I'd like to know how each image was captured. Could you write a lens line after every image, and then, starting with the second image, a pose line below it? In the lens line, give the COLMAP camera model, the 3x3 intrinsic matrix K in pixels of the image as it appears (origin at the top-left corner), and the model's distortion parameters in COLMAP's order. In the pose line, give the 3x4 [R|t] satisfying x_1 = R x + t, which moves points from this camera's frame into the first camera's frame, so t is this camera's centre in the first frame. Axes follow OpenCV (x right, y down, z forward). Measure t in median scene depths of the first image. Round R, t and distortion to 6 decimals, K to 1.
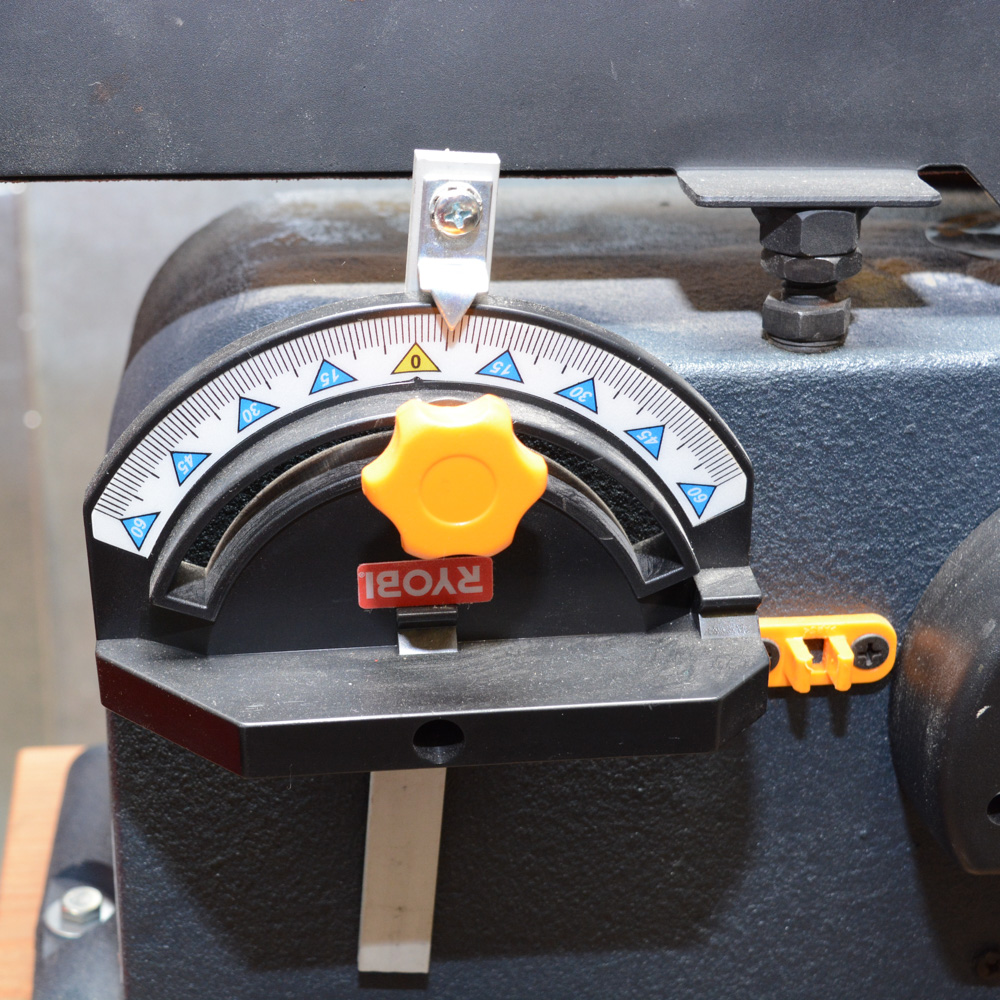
lens RADIAL K [[2262.0, 0, 498.9], [0, 2262.0, 496.6], [0, 0, 1]] dist [-0.047313, 0.000000]
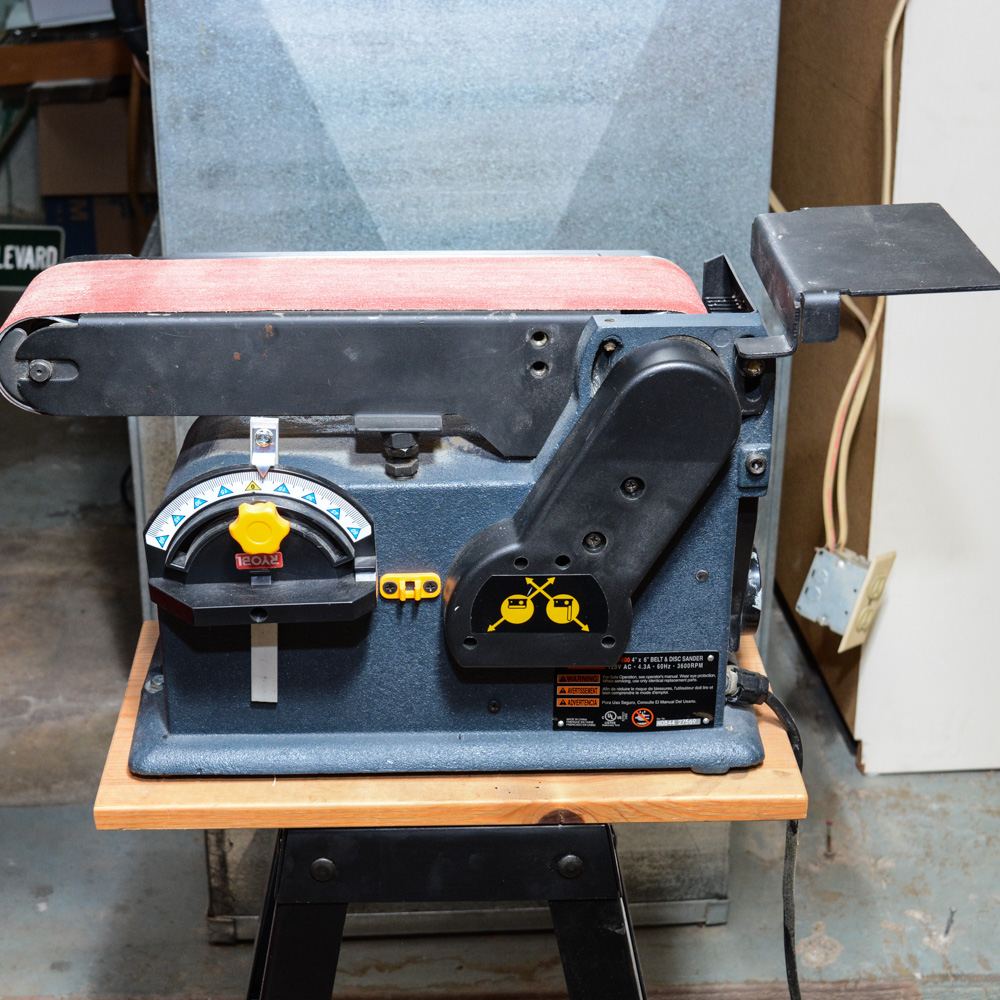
lens RADIAL K [[1688.4, 0, 498.9], [0, 1688.4, 503.6], [0, 0, 1]] dist [-0.024685, 0.000000]
pose [[0.998948, 0.015372, -0.043213, 0.364919], [-0.014021, 0.999408, 0.031412, -0.106914], [0.043671, -0.030773, 0.998572, -1.142429]]
